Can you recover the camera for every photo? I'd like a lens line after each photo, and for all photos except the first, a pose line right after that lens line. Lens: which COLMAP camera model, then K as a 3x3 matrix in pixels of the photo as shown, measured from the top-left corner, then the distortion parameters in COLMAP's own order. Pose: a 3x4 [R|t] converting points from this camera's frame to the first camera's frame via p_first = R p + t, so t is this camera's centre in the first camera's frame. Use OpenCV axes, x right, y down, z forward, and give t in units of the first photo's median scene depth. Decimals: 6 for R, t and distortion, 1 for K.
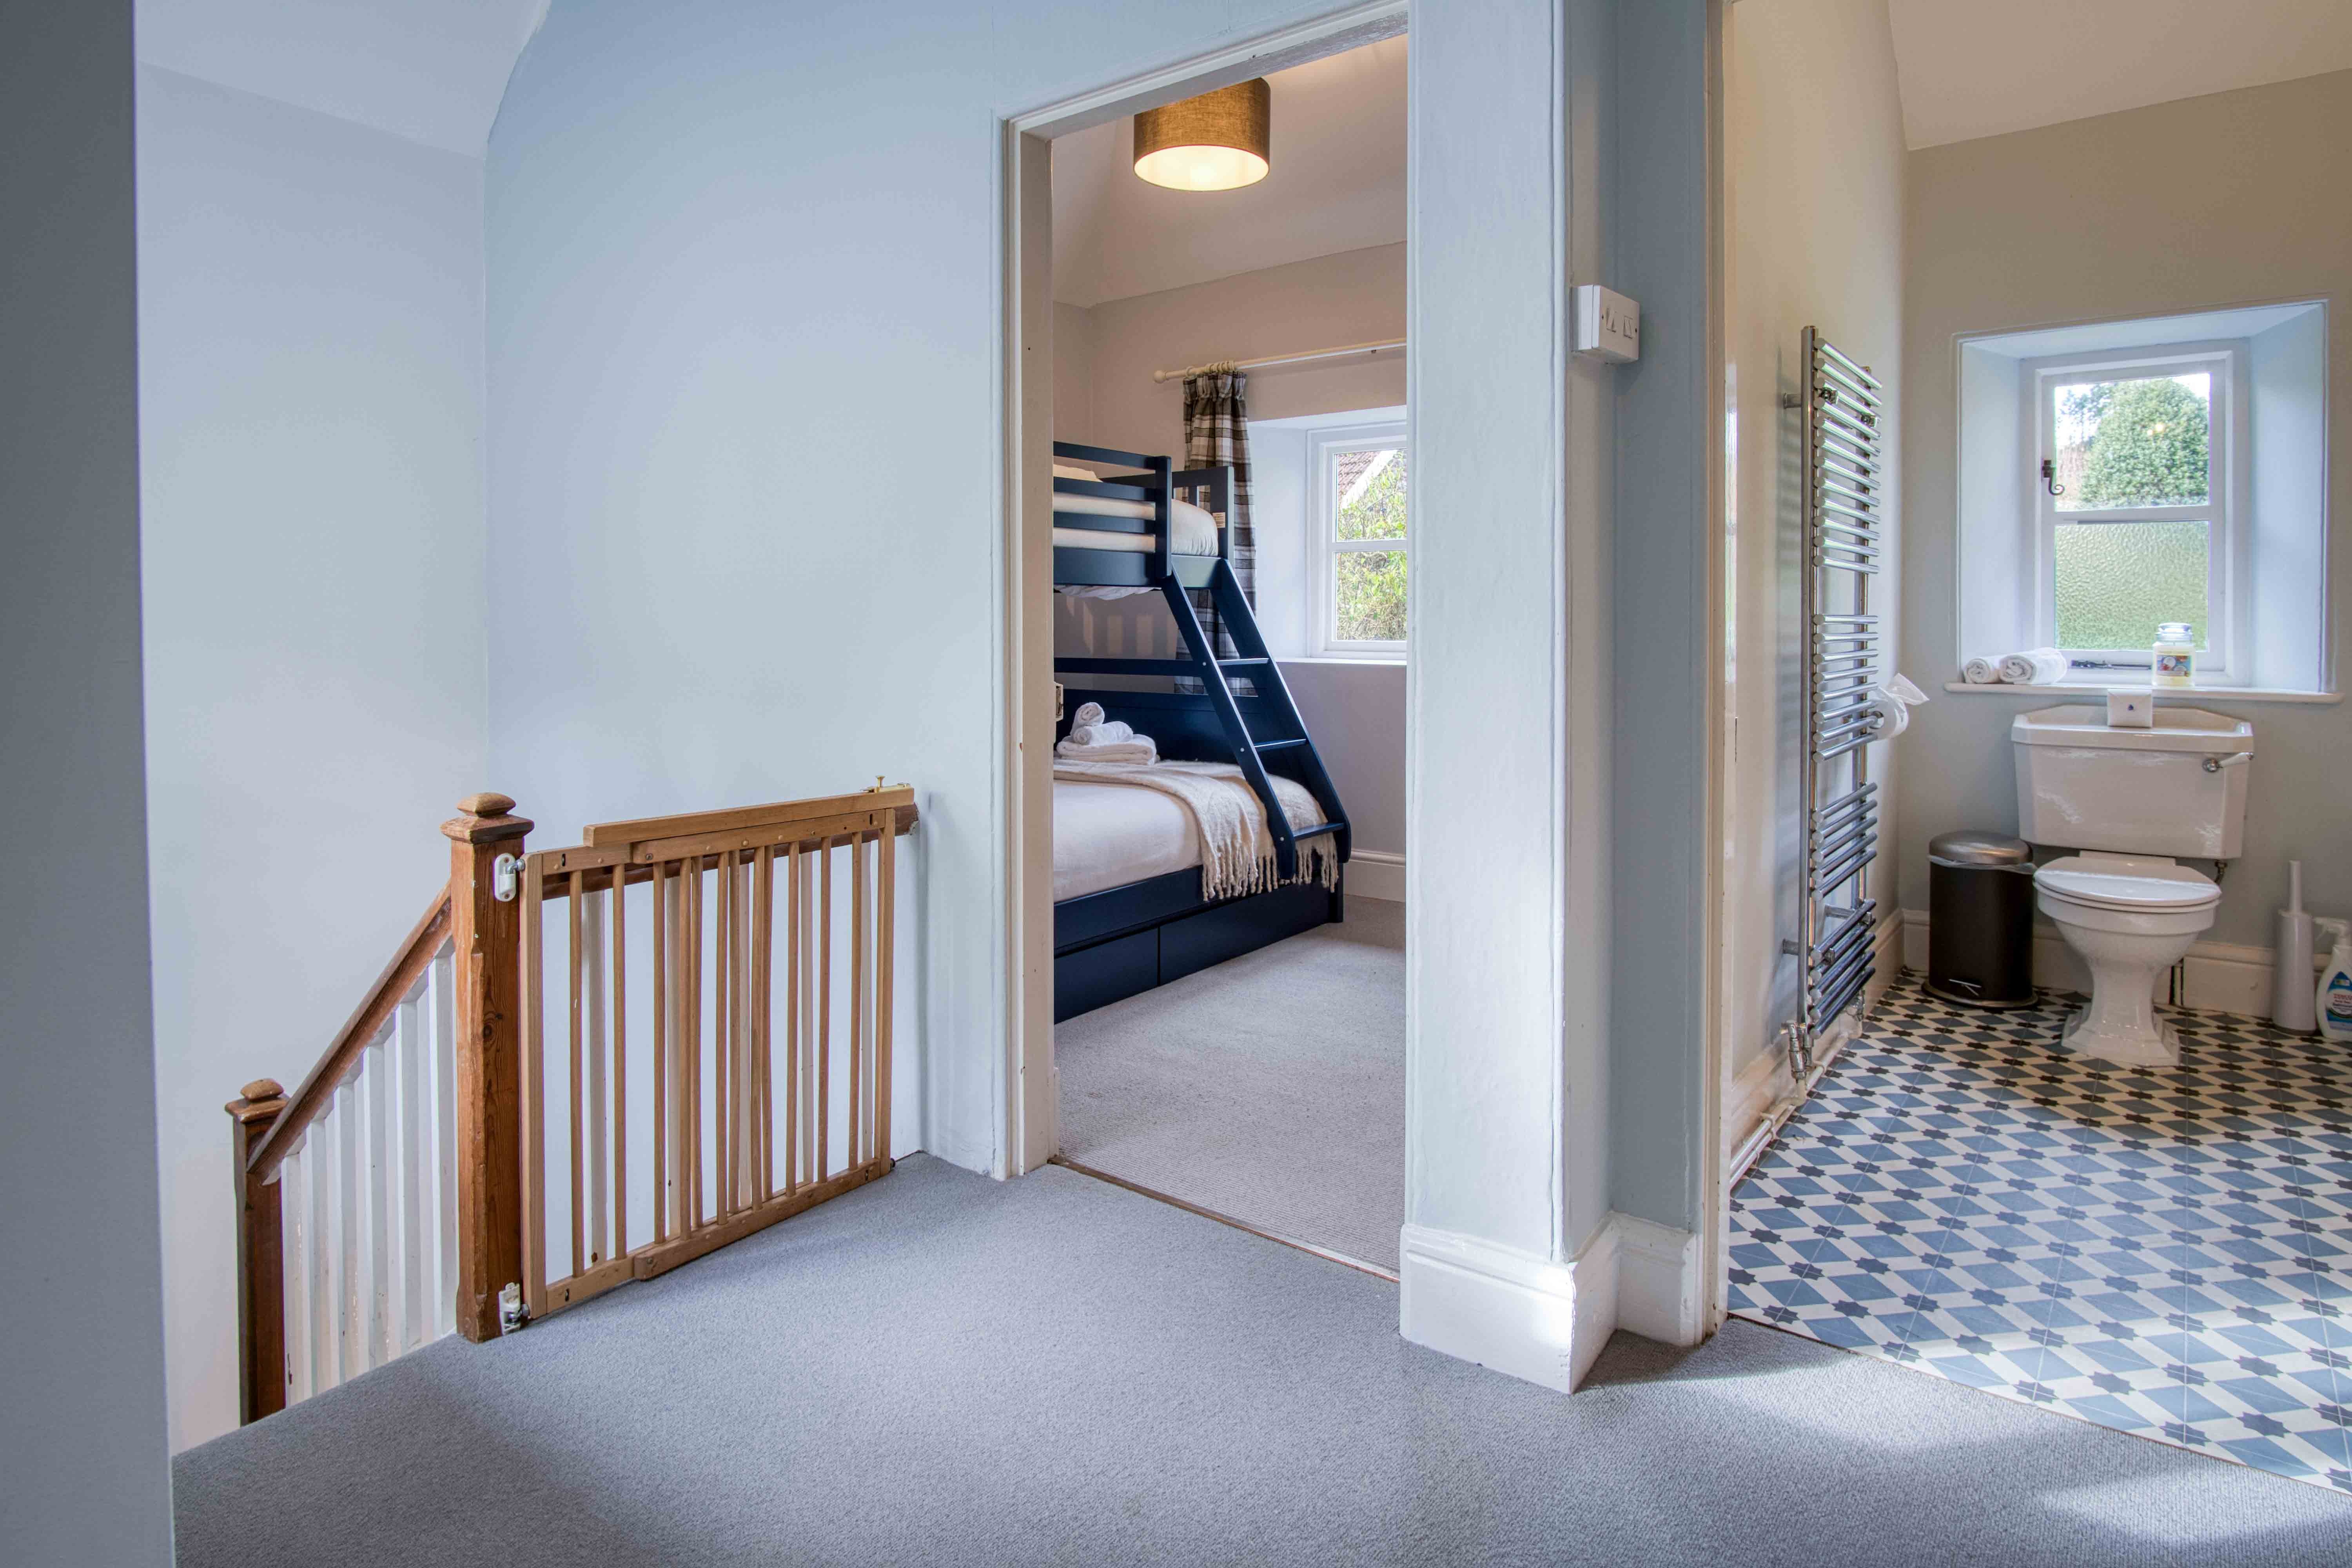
lens RADIAL K [[1326.2, 0, 1168.0], [0, 1326.2, 634.8], [0, 0, 1]] dist [-0.040270, -0.000215]
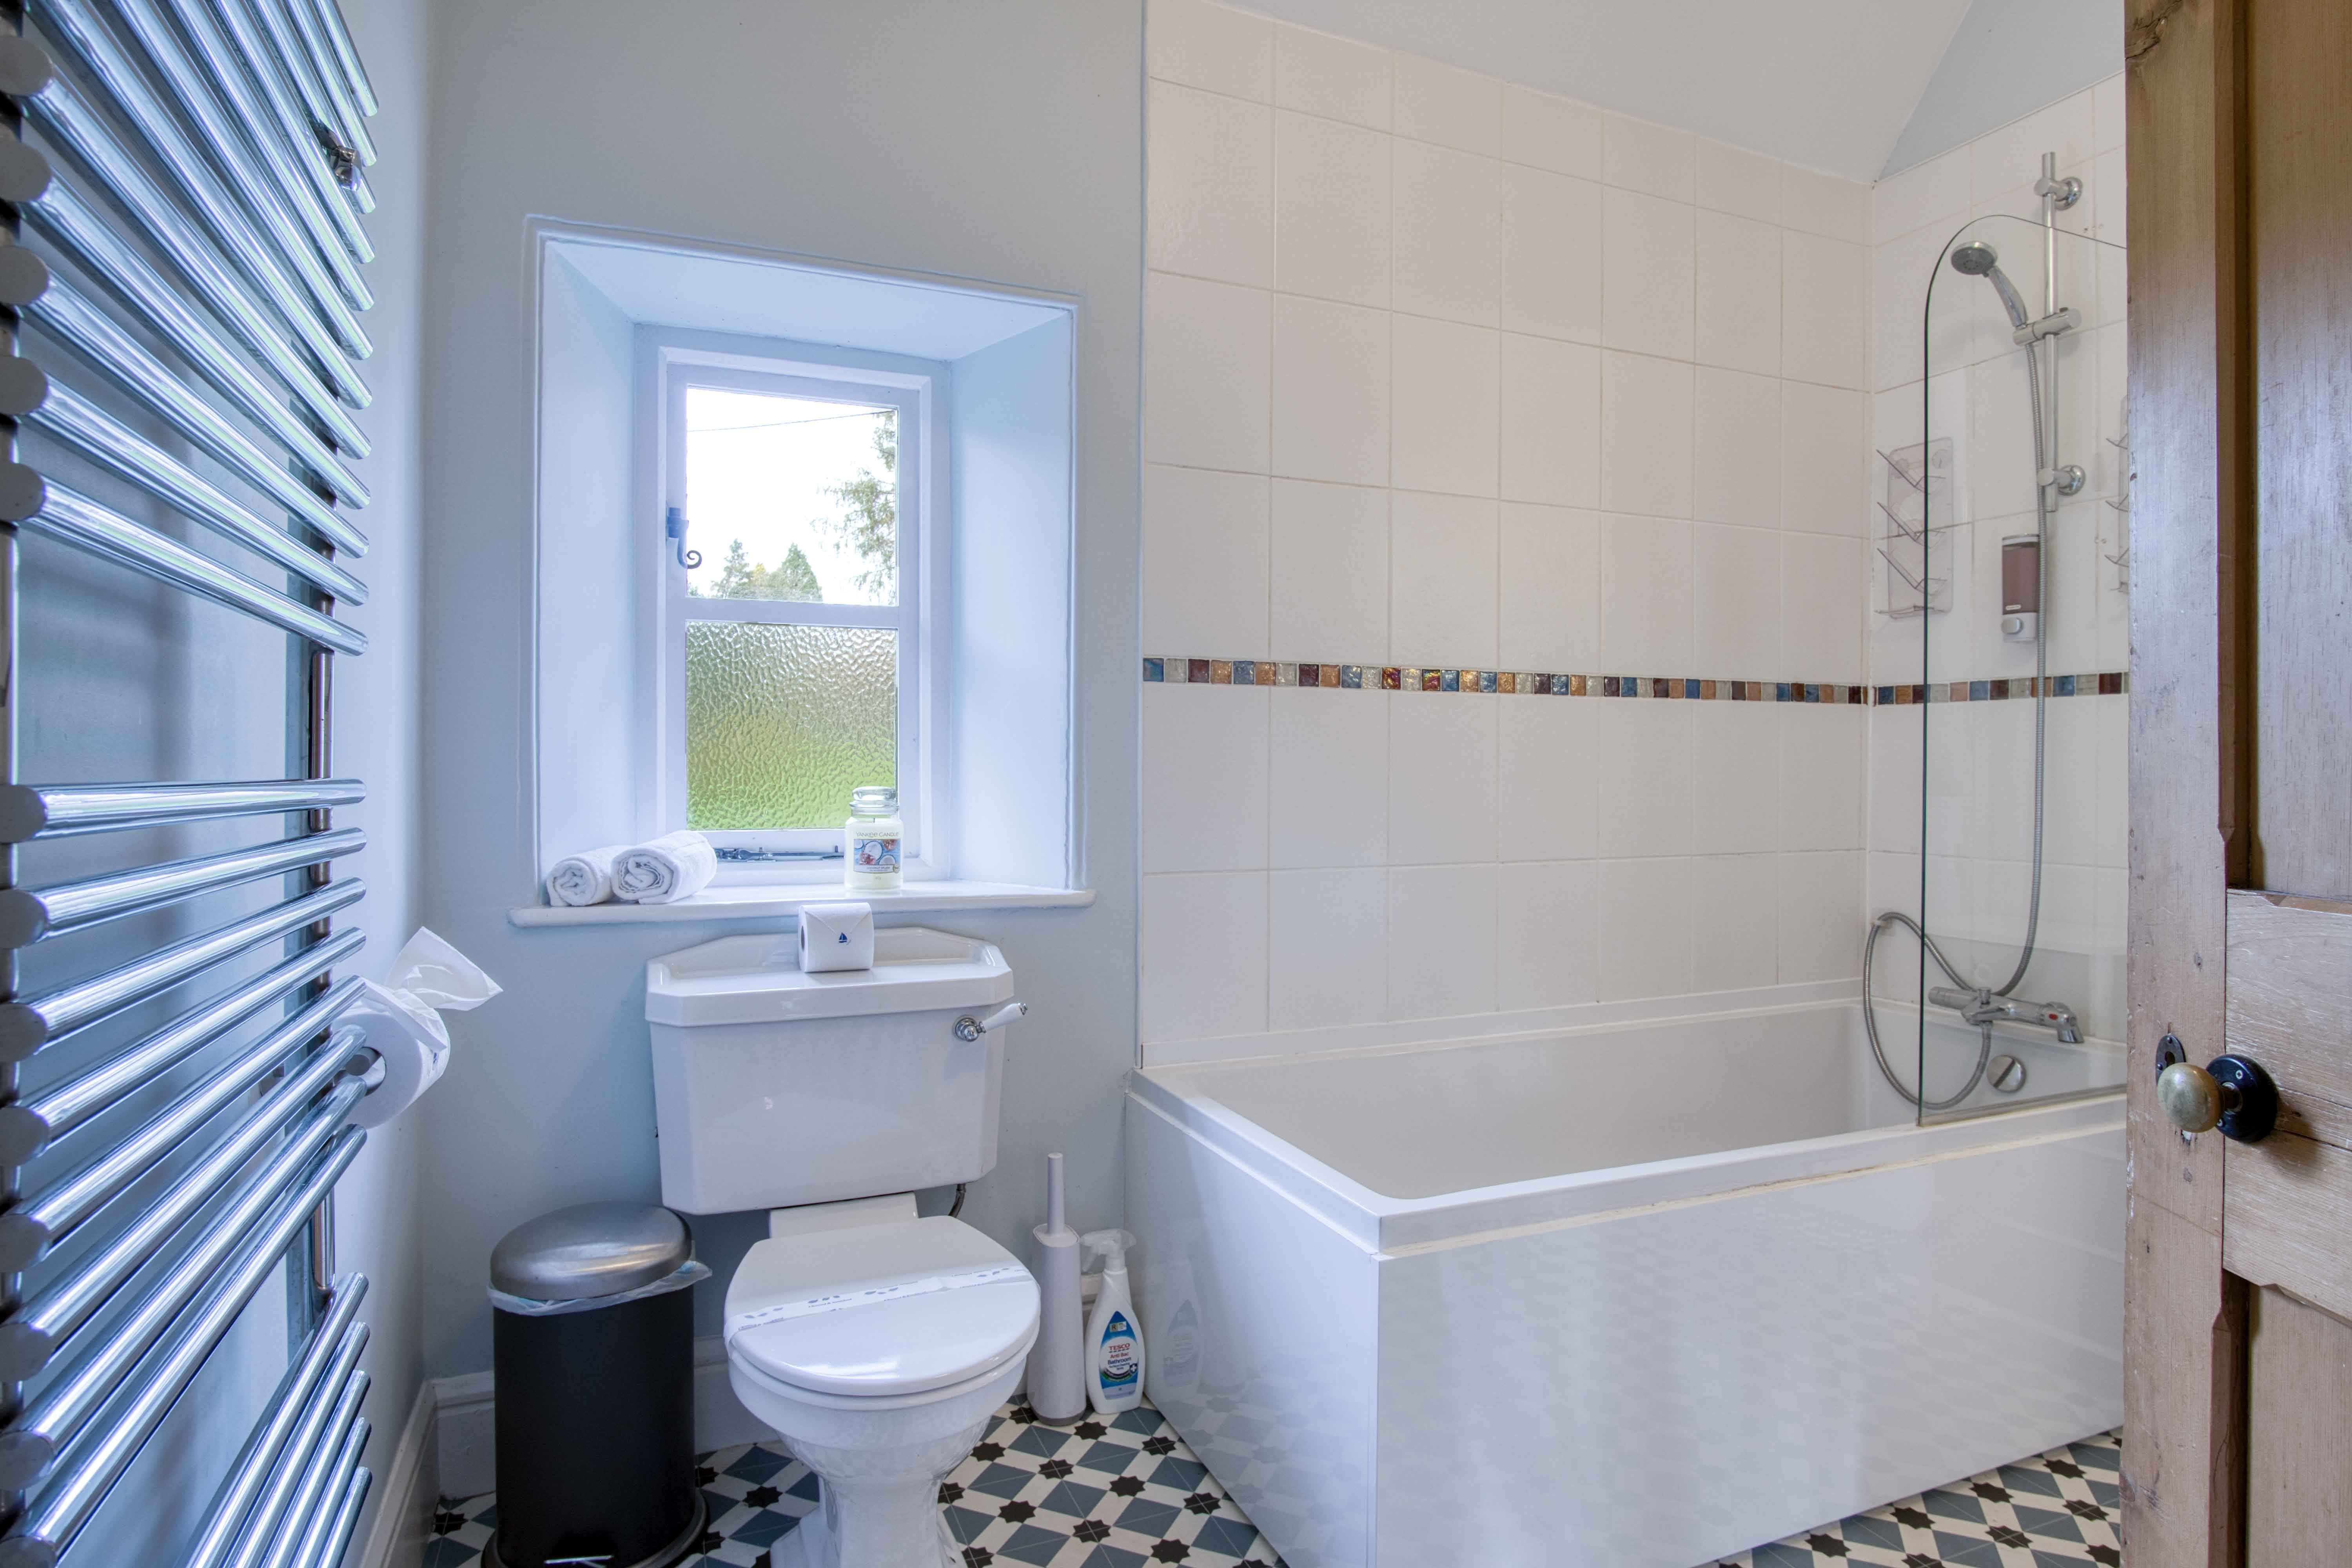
lens RADIAL K [[1259.1, 0, 1147.5], [0, 1259.1, 780.2], [0, 0, 1]] dist [-0.023736, 0.001479]
pose [[0.495995, -0.004298, 0.868315, 0.323618], [0.004655, 0.999987, 0.002290, -0.012787], [-0.868313, 0.002906, 0.496008, 0.593801]]
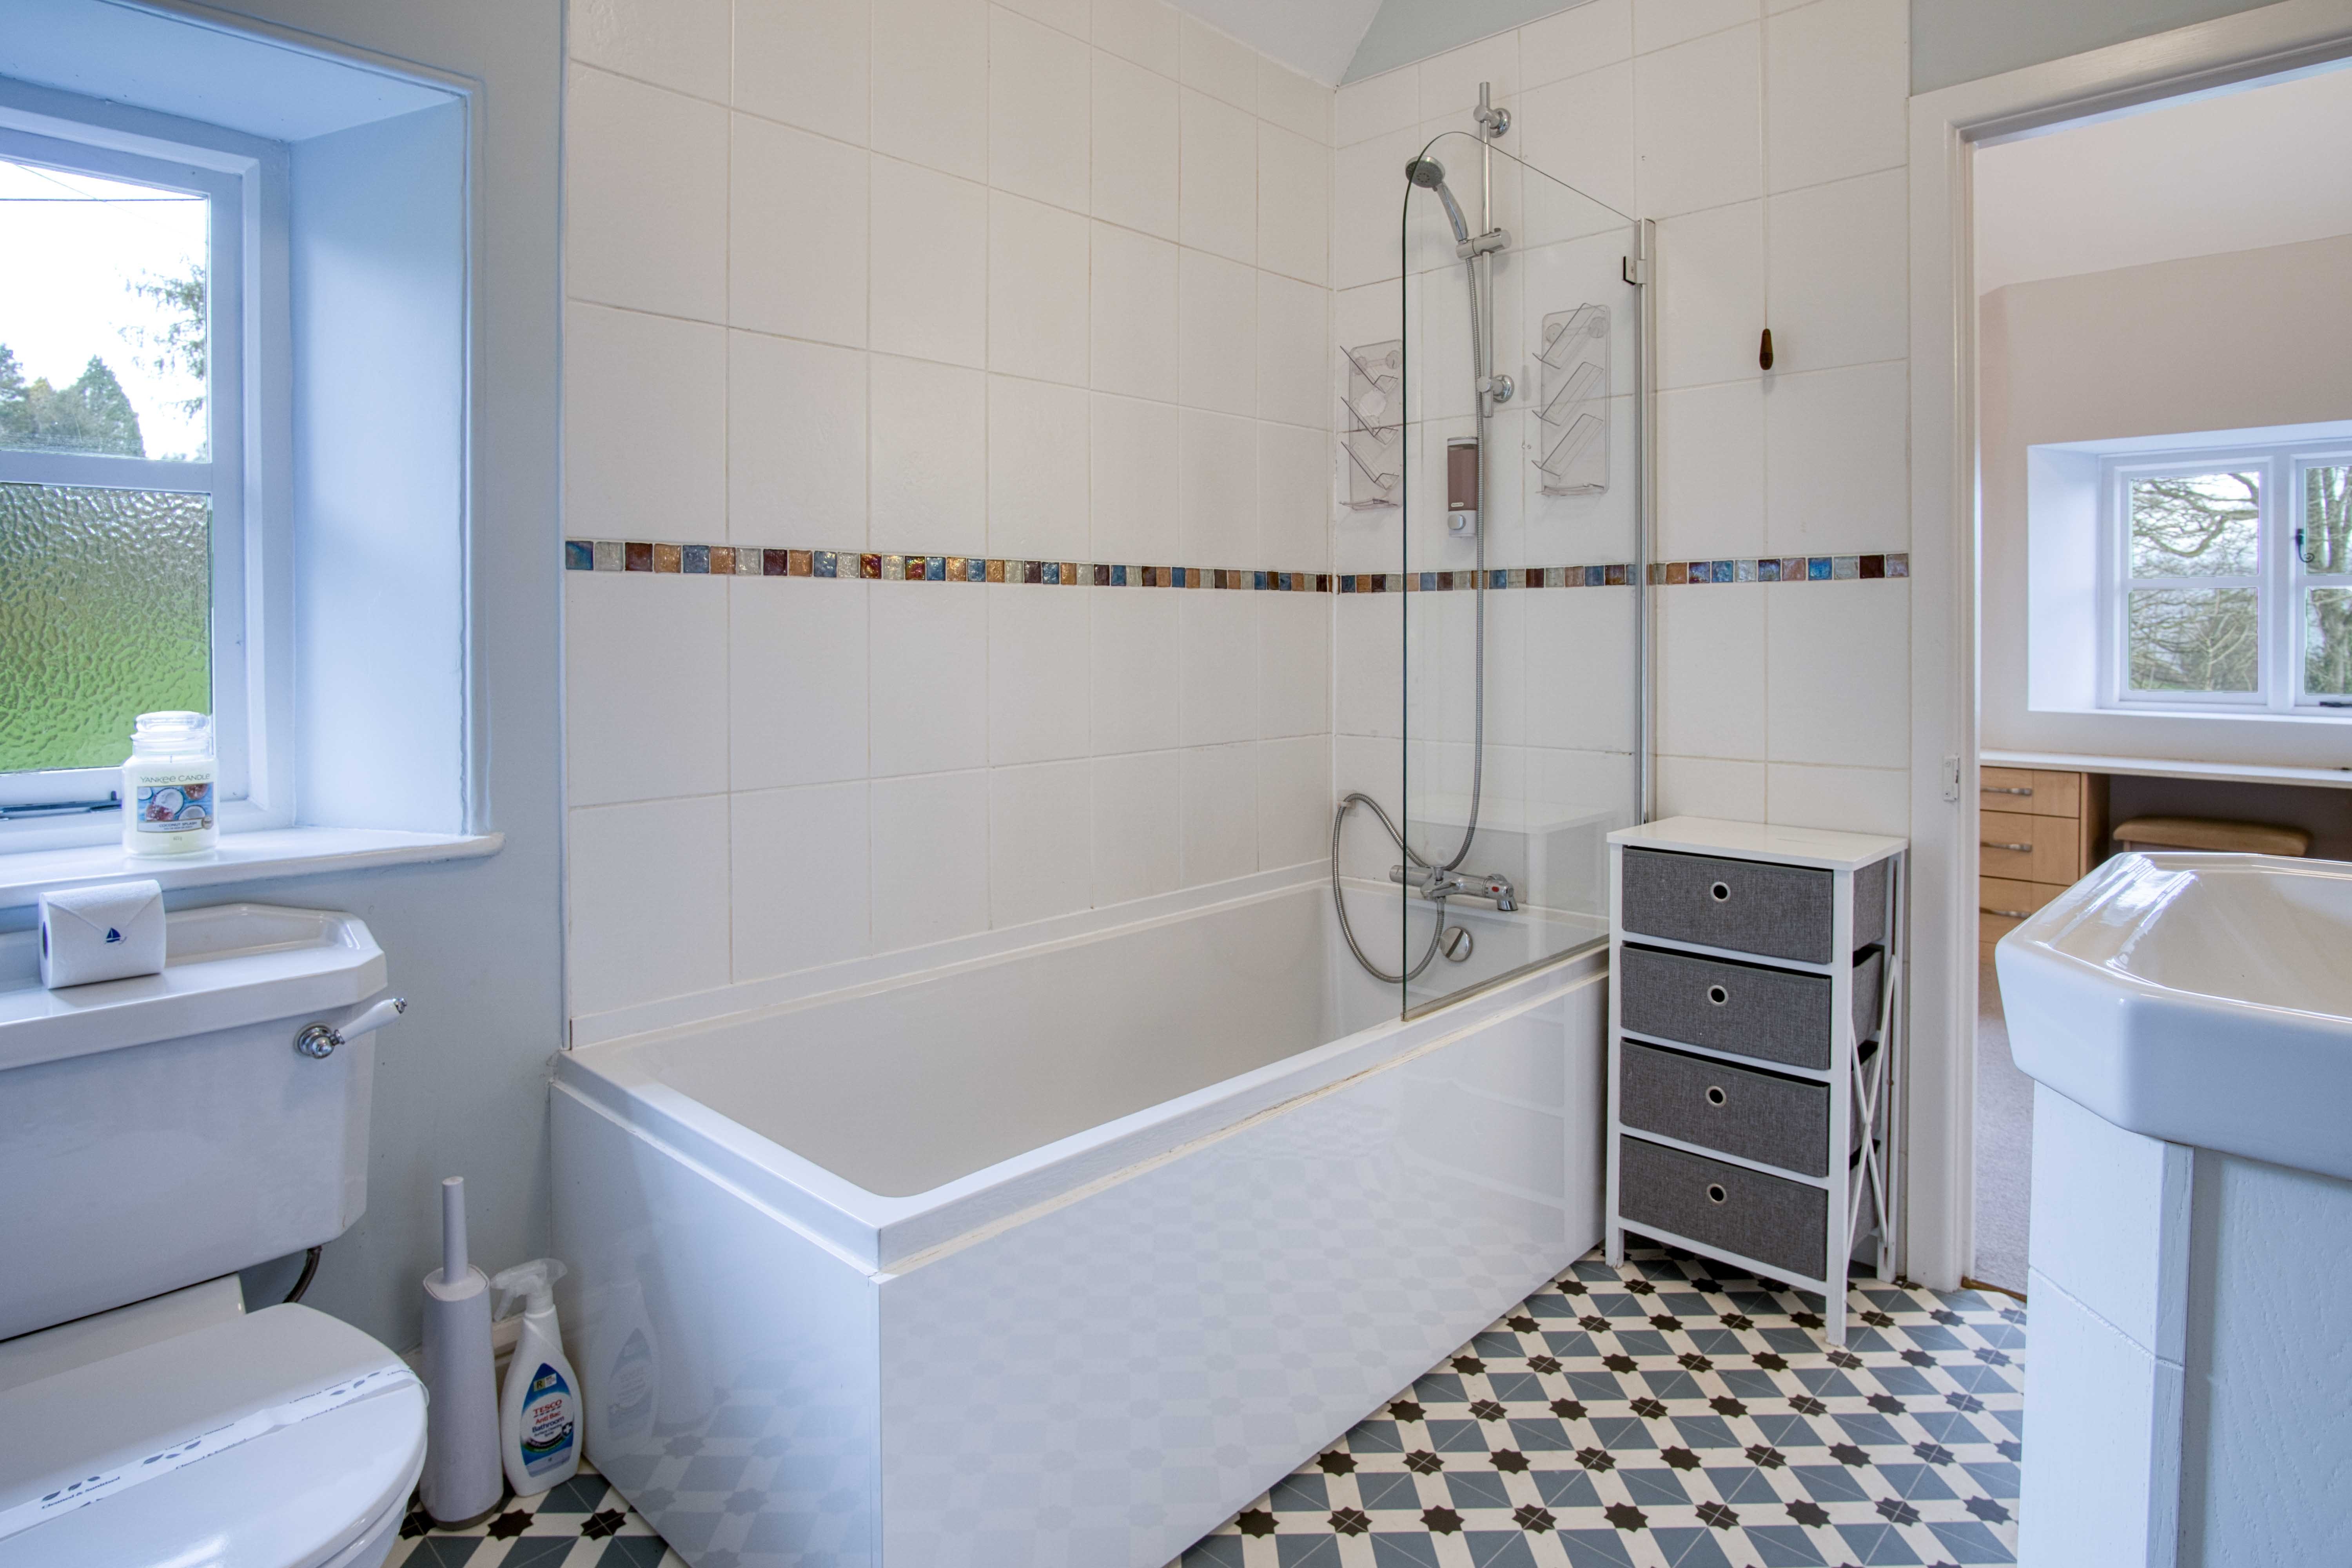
lens RADIAL K [[1307.6, 0, 1131.3], [0, 1307.6, 639.3], [0, 0, 1]] dist [-0.041066, 0.014703]
pose [[0.117889, -0.004810, 0.993015, 0.376996], [0.014110, 0.999895, 0.003168, -0.030946], [-0.992927, 0.013638, 0.117944, 0.620427]]
